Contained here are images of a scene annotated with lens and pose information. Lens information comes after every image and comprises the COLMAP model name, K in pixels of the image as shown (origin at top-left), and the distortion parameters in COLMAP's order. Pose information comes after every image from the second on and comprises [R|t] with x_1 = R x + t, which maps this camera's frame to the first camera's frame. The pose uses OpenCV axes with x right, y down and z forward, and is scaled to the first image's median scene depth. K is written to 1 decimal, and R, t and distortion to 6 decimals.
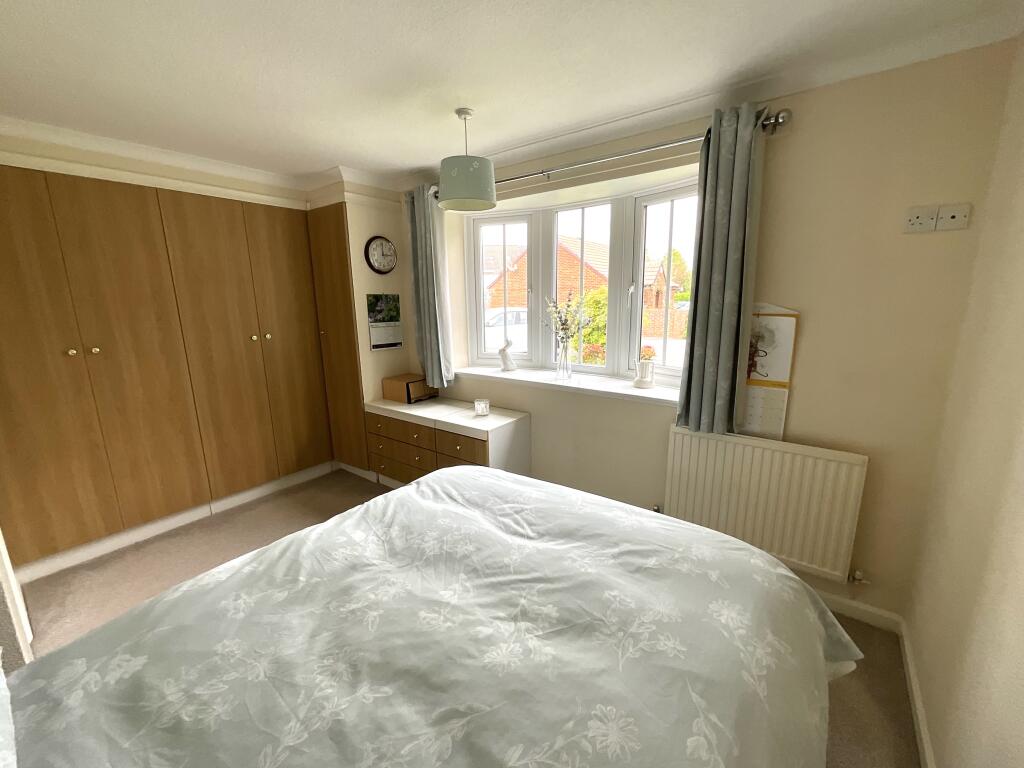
lens RADIAL K [[416.4, 0, 513.8], [0, 416.4, 384.2], [0, 0, 1]] dist [-0.008093, 0.001527]
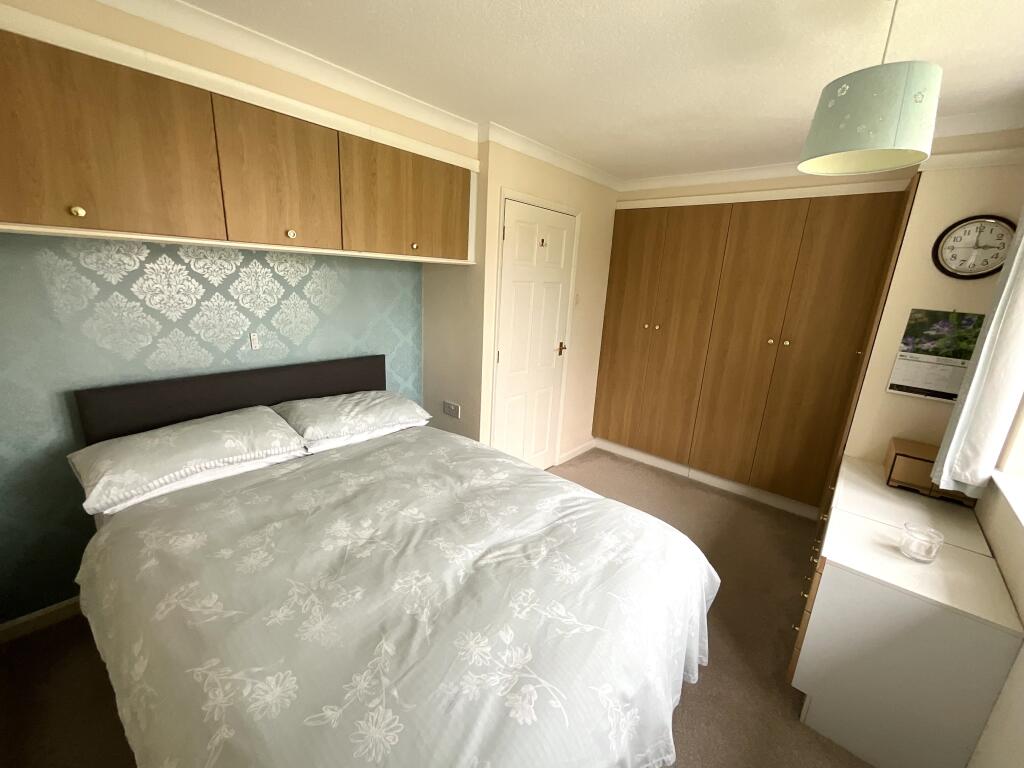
lens RADIAL K [[416.4, 0, 512.4], [0, 416.4, 384.6], [0, 0, 1]] dist [-0.008093, 0.001527]
pose [[-0.076195, 0.263594, -0.961620, 0.932505], [-0.253479, 0.927618, 0.274359, -0.318672], [0.964335, 0.264655, -0.003864, 1.080329]]
